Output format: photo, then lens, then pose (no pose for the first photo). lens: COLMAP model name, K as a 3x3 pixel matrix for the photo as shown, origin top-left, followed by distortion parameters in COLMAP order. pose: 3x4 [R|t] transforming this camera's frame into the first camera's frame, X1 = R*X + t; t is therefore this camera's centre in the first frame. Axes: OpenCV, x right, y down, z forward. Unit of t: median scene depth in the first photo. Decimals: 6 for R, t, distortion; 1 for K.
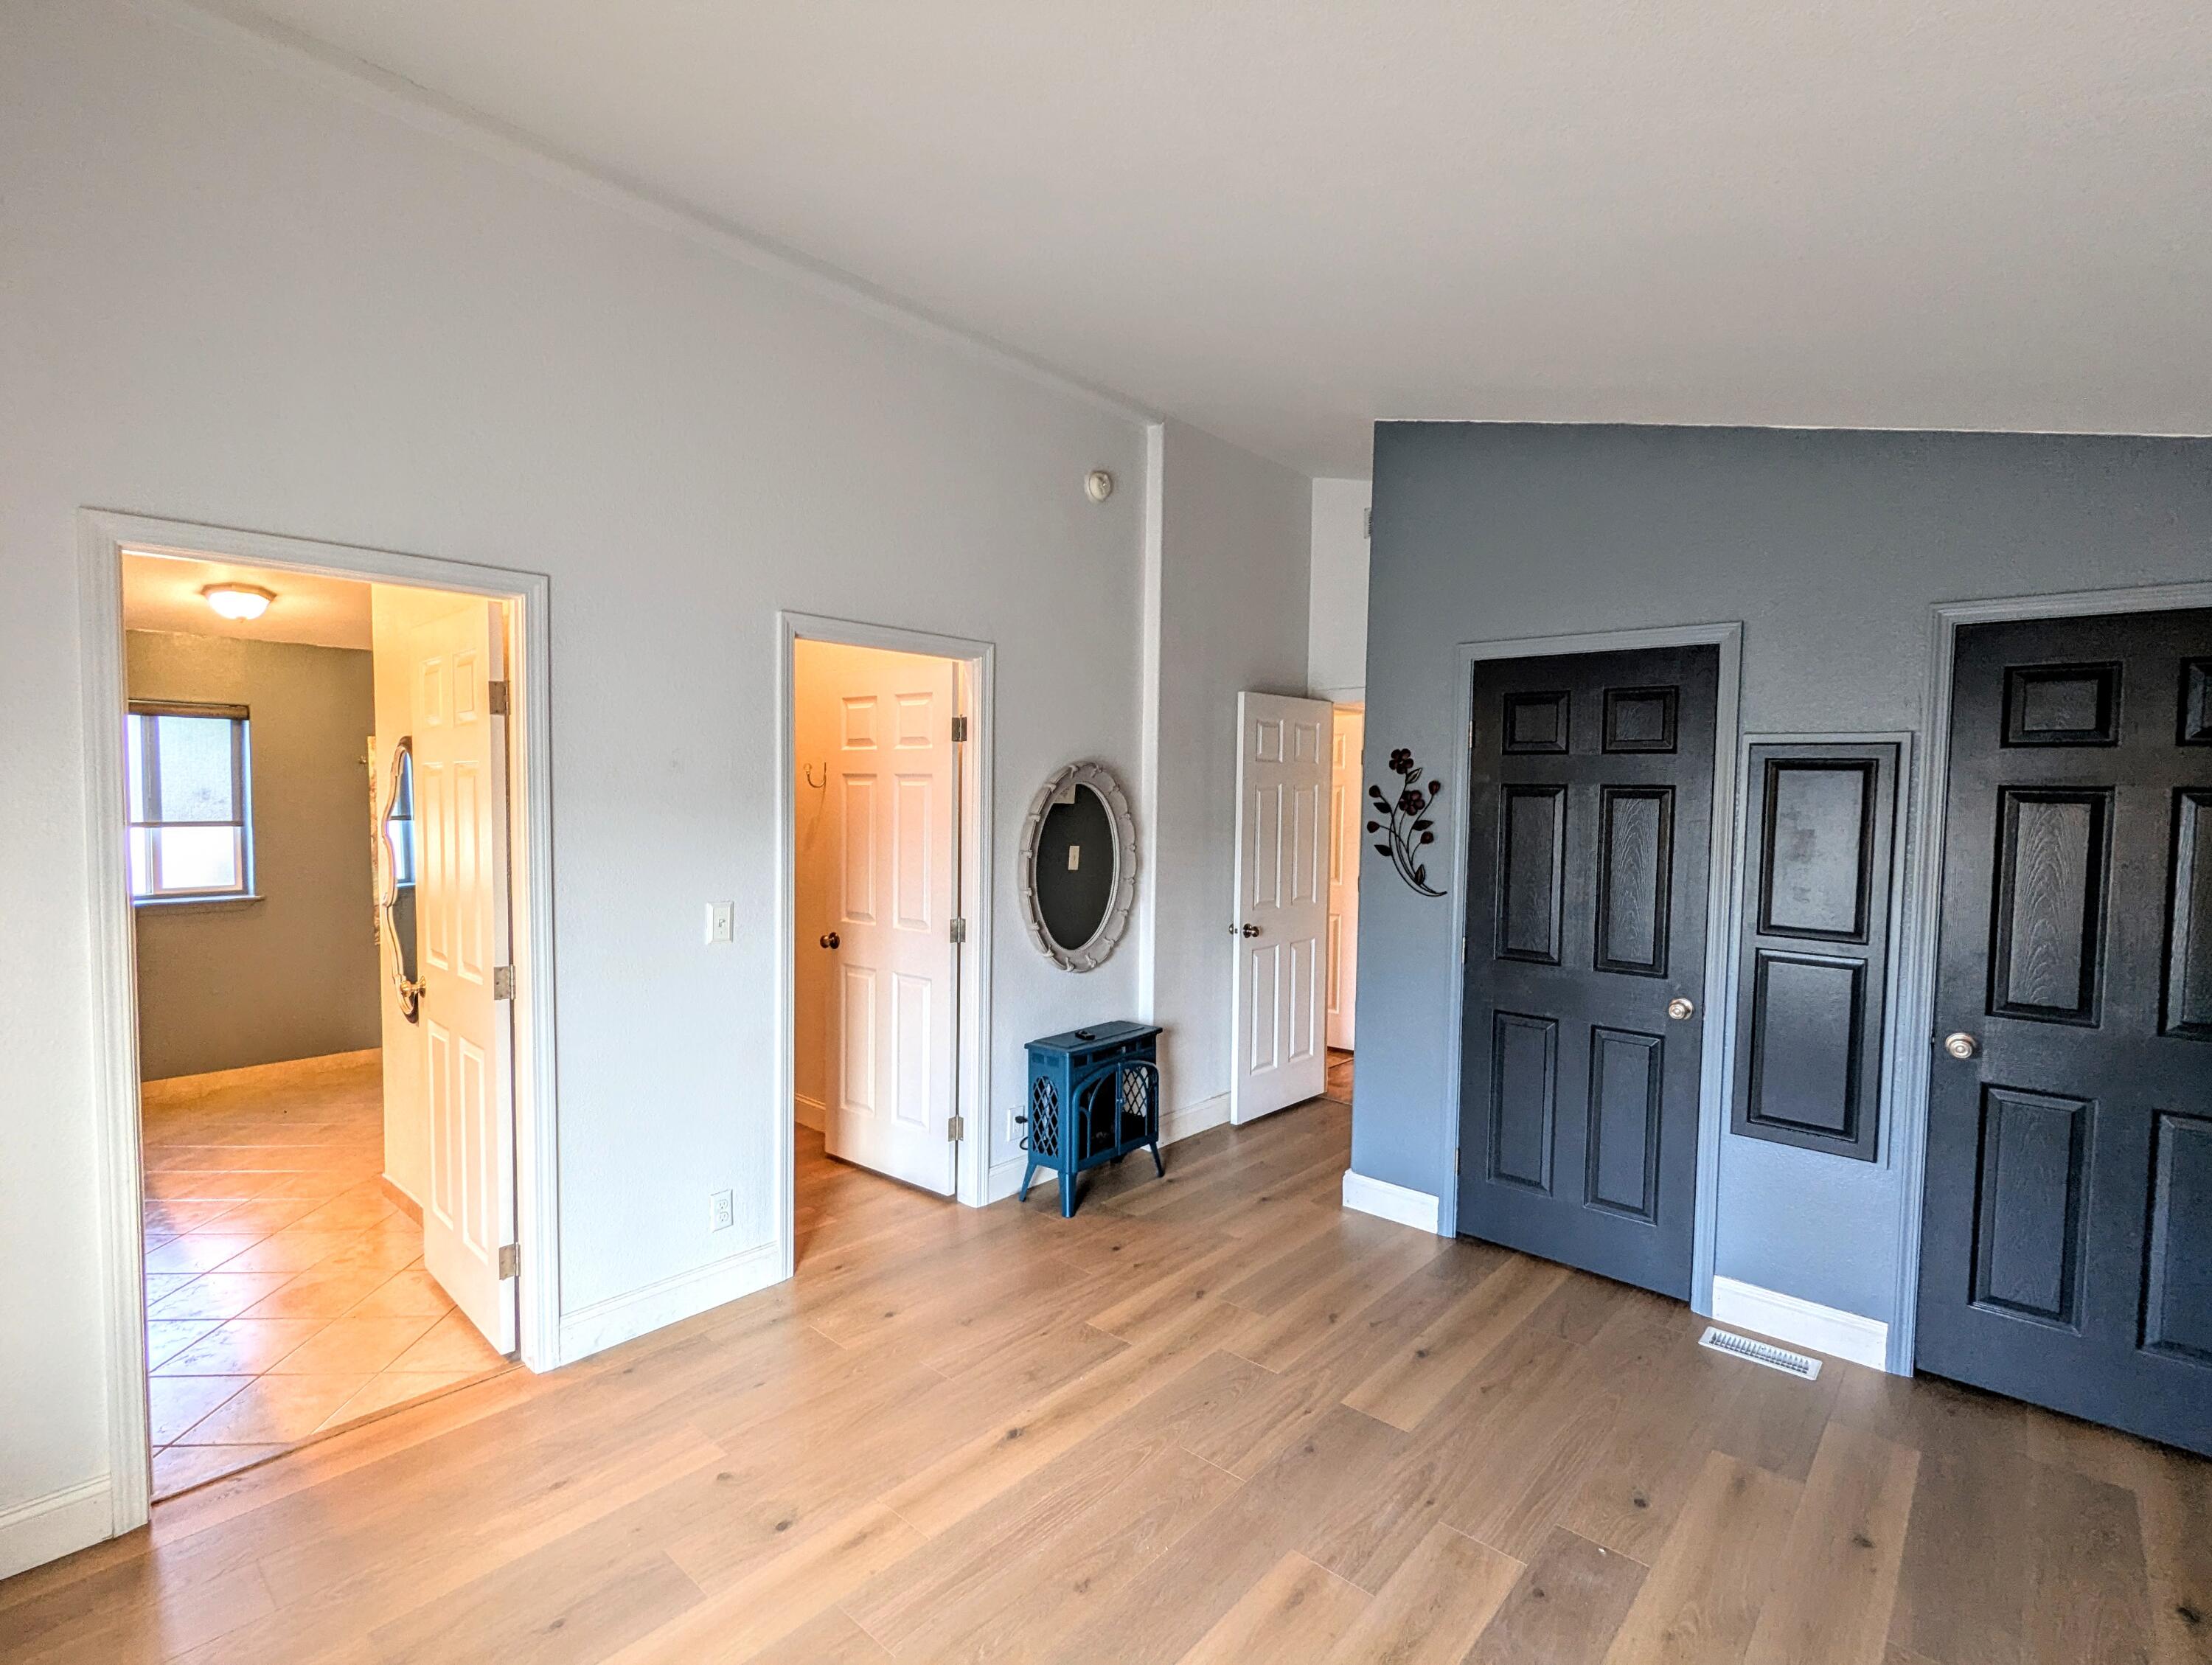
lens RADIAL K [[1049.0, 0, 1114.1], [0, 1049.0, 836.9], [0, 0, 1]] dist [0.004530, -0.002637]
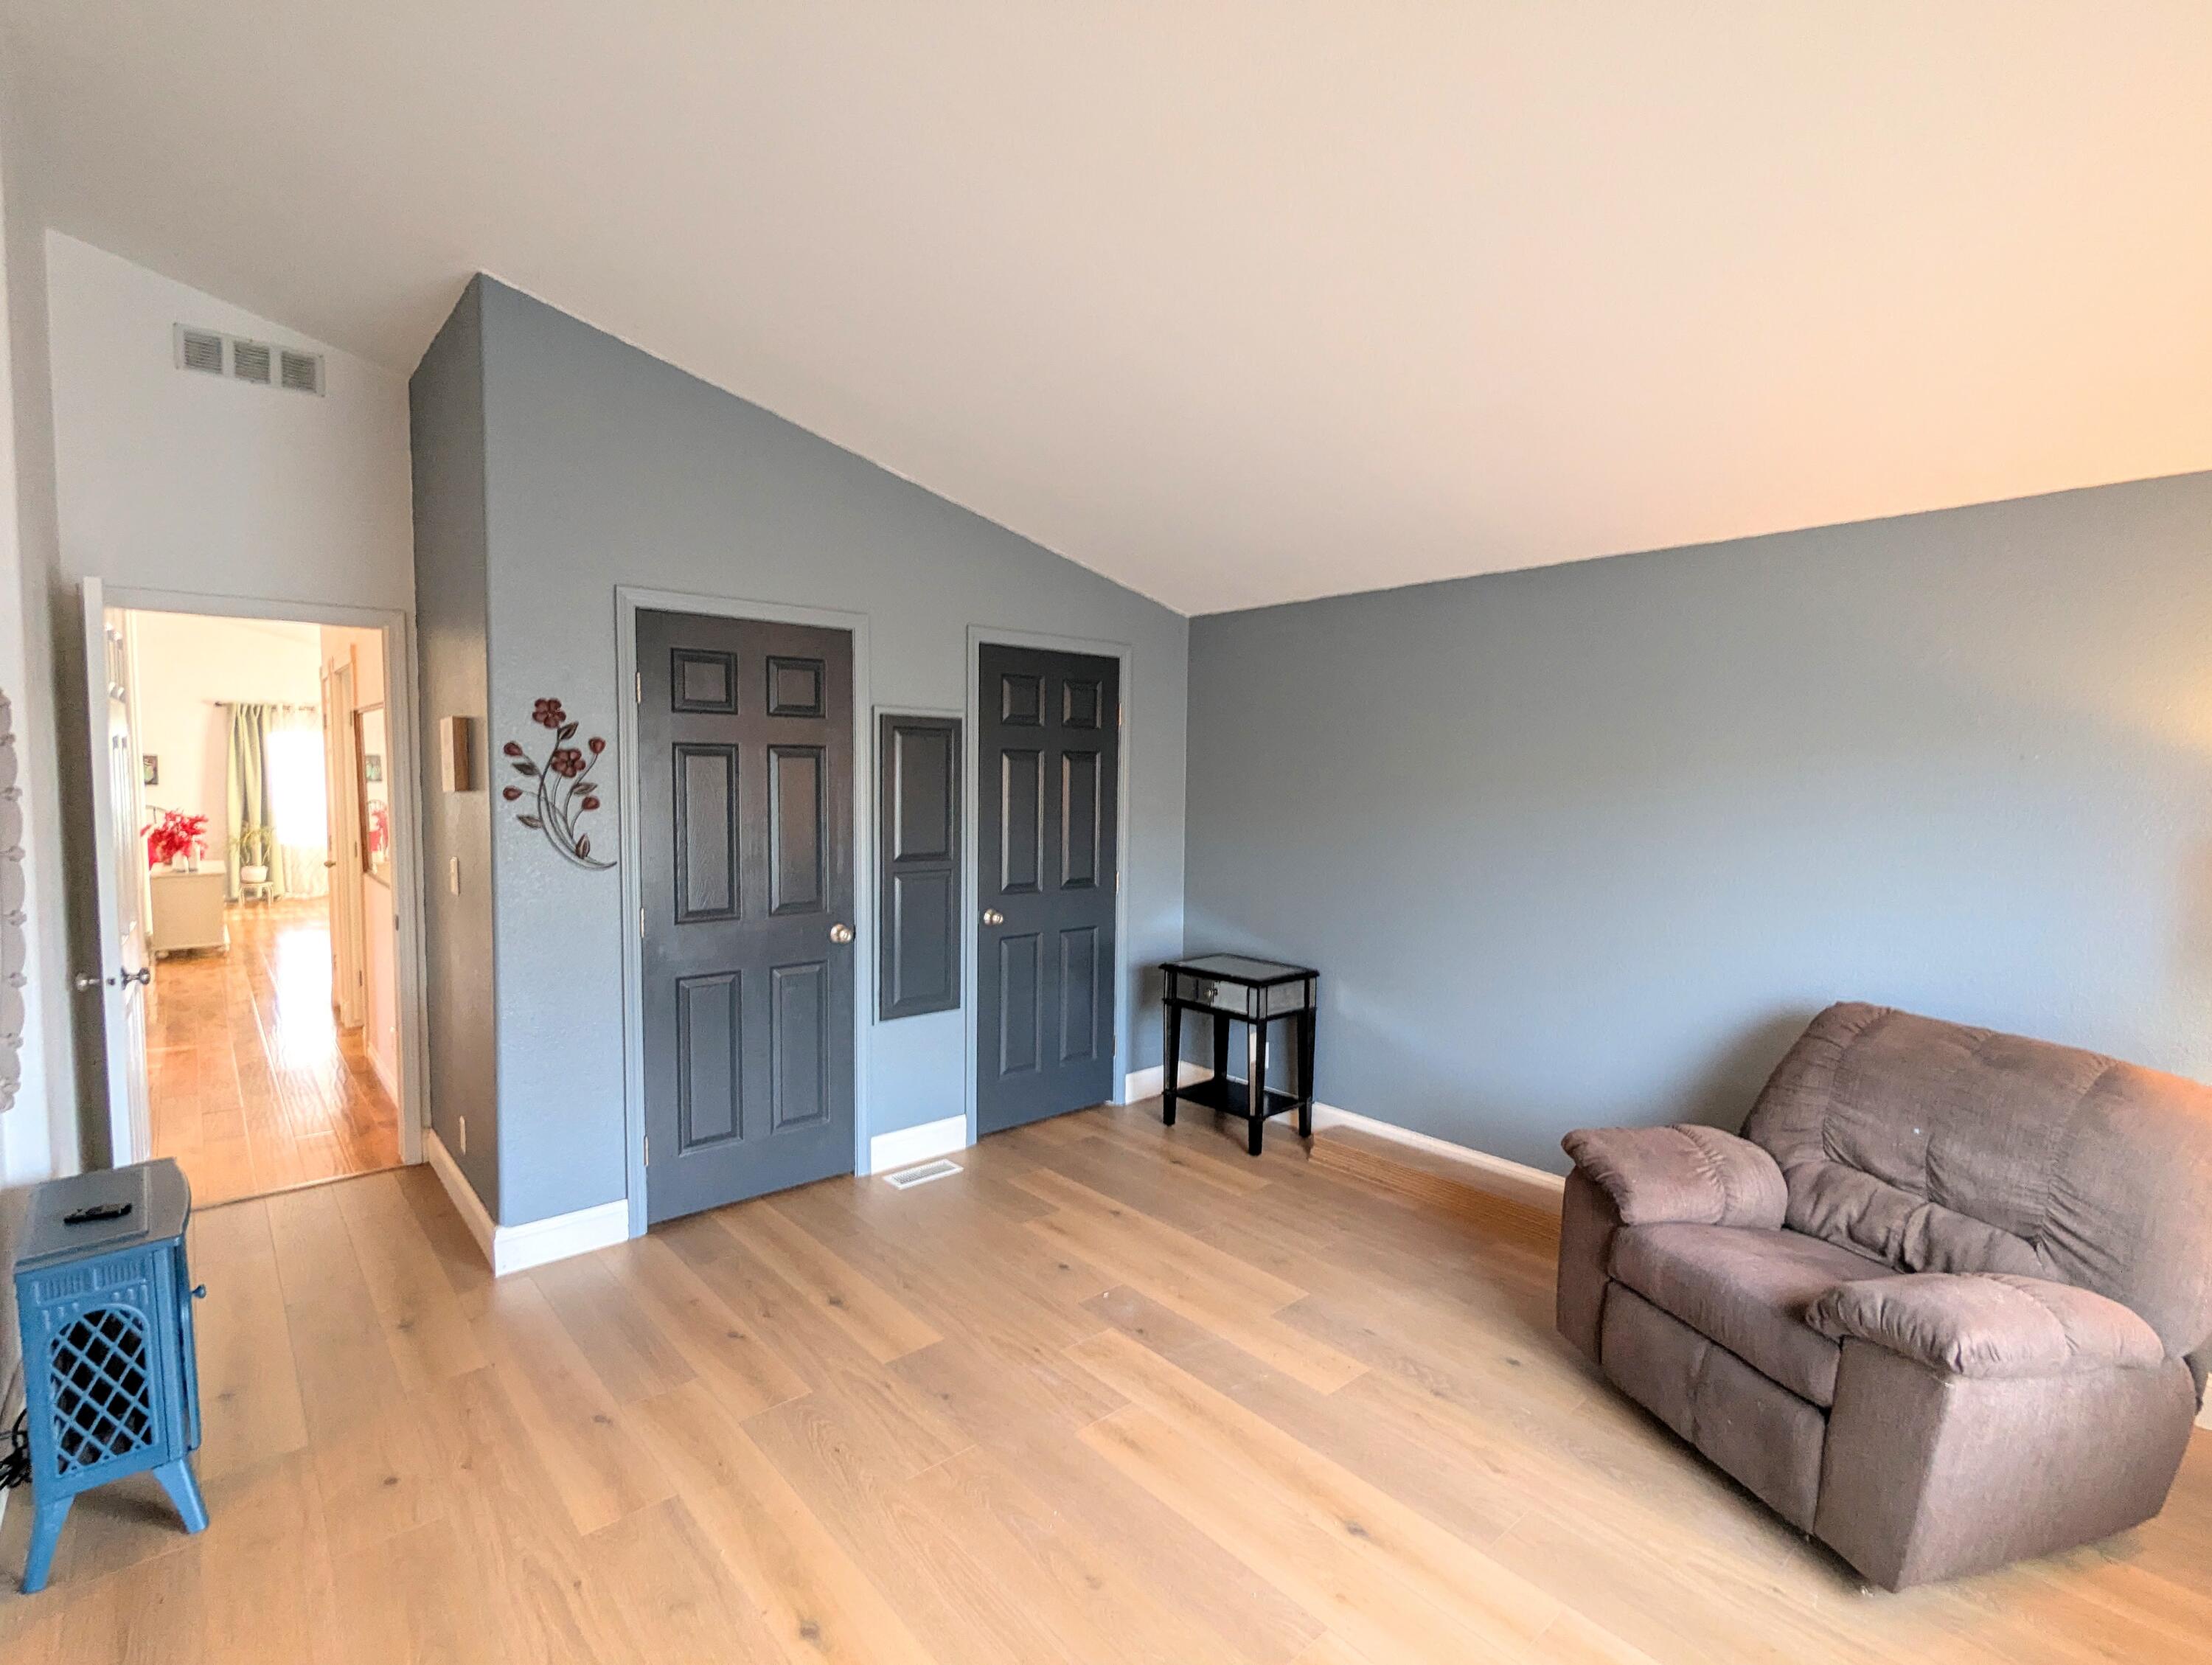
lens RADIAL K [[1050.5, 0, 1117.4], [0, 1050.5, 833.3], [0, 0, 1]] dist [0.003293, -0.001848]
pose [[0.124468, -0.079152, 0.989061, -0.551825], [0.032447, 0.996605, 0.075673, -0.028348], [-0.991693, 0.022673, 0.126614, 0.496771]]
